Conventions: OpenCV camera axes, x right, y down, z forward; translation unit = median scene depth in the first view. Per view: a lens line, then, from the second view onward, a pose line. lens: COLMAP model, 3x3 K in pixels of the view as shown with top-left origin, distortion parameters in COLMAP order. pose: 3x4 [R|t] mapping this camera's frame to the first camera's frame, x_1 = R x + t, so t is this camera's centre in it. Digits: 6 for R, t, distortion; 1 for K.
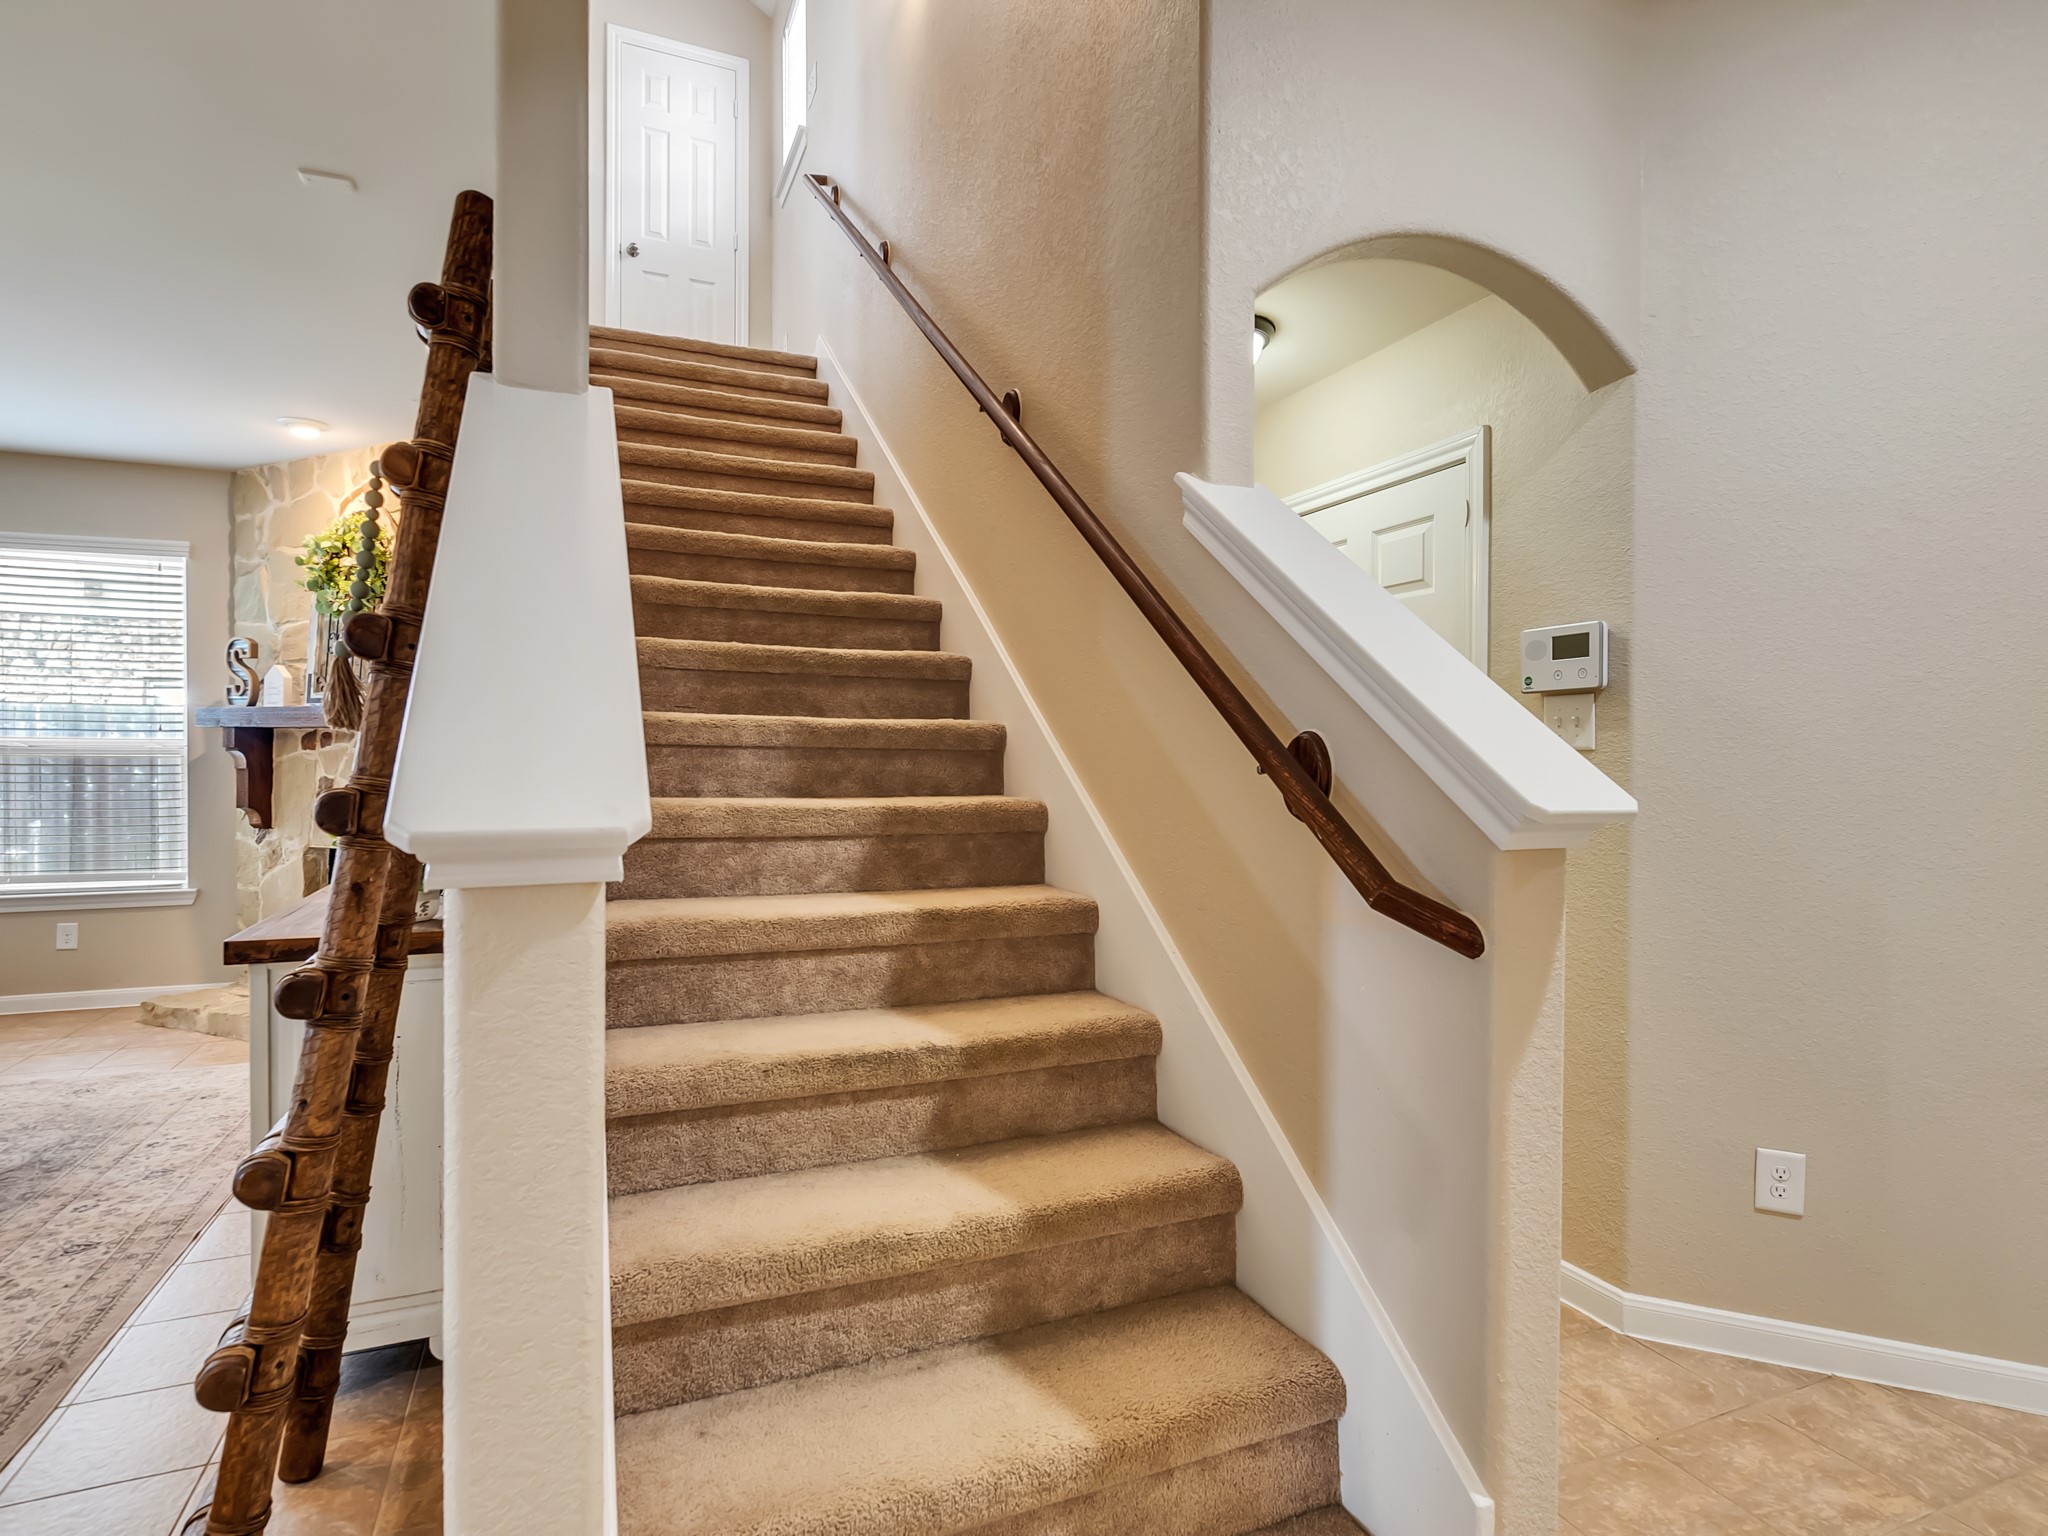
lens RADIAL K [[1046.0, 0, 1035.0], [0, 1046.0, 761.1], [0, 0, 1]] dist [-0.007864, 0.004877]
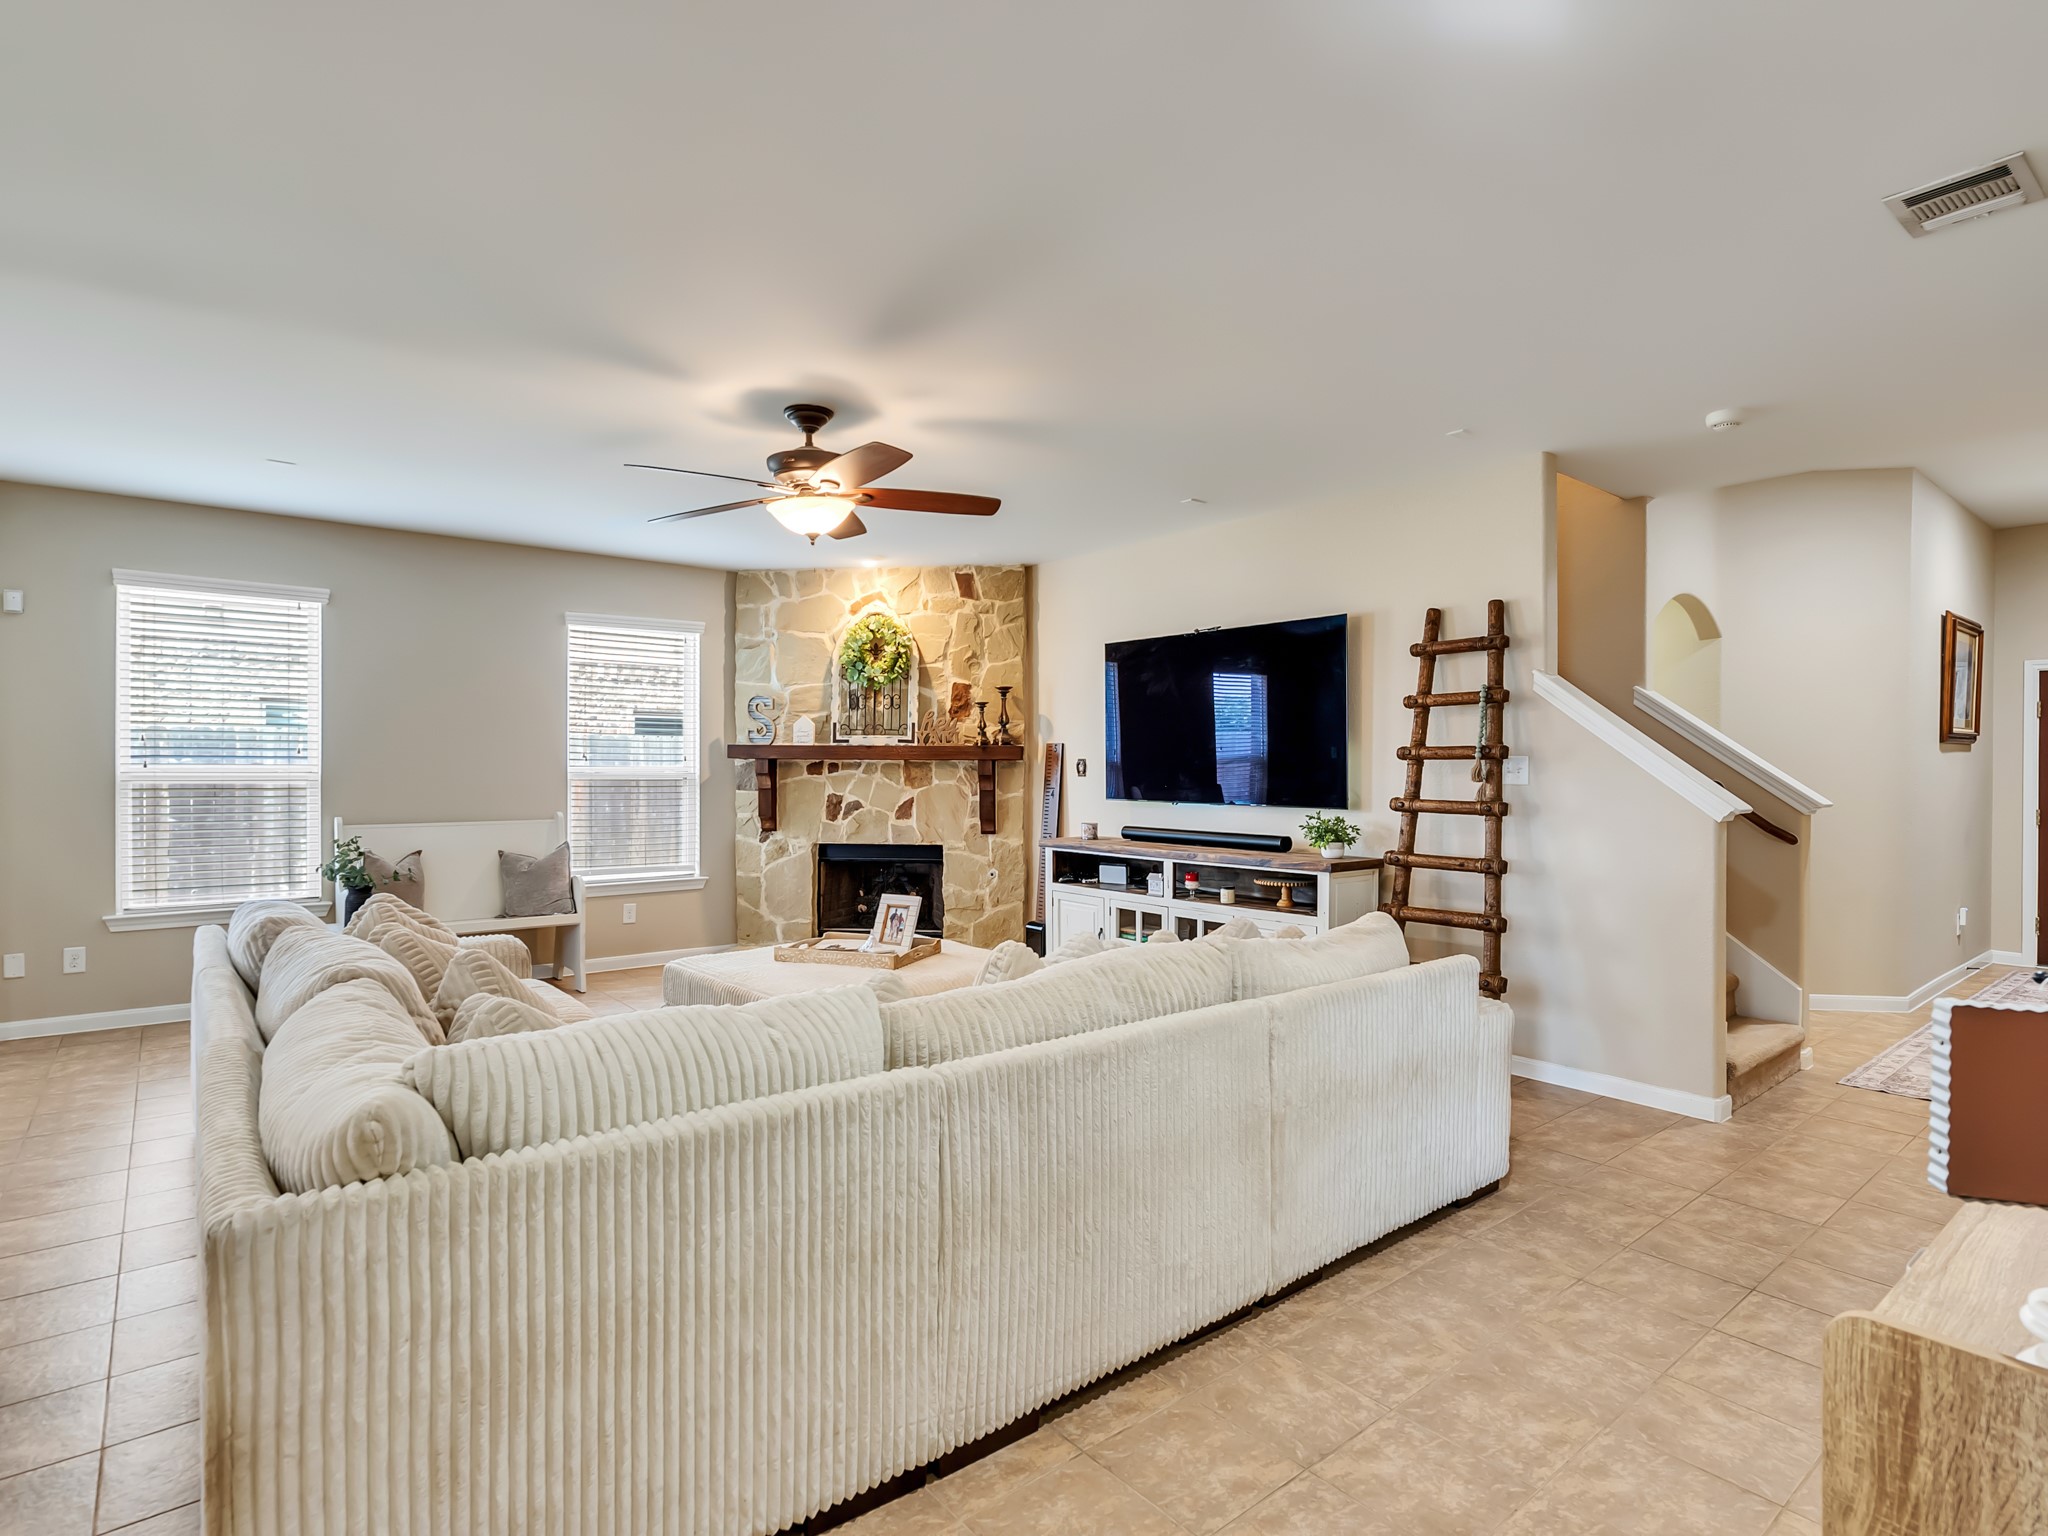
lens RADIAL K [[1046.0, 0, 995.6], [0, 1046.0, 767.7], [0, 0, 1]] dist [-0.007864, 0.004877]
pose [[0.952044, -0.000580, 0.305960, -0.879612], [0.000873, 0.999999, -0.000822, -0.018549], [-0.305959, 0.001050, 0.952044, -0.423016]]
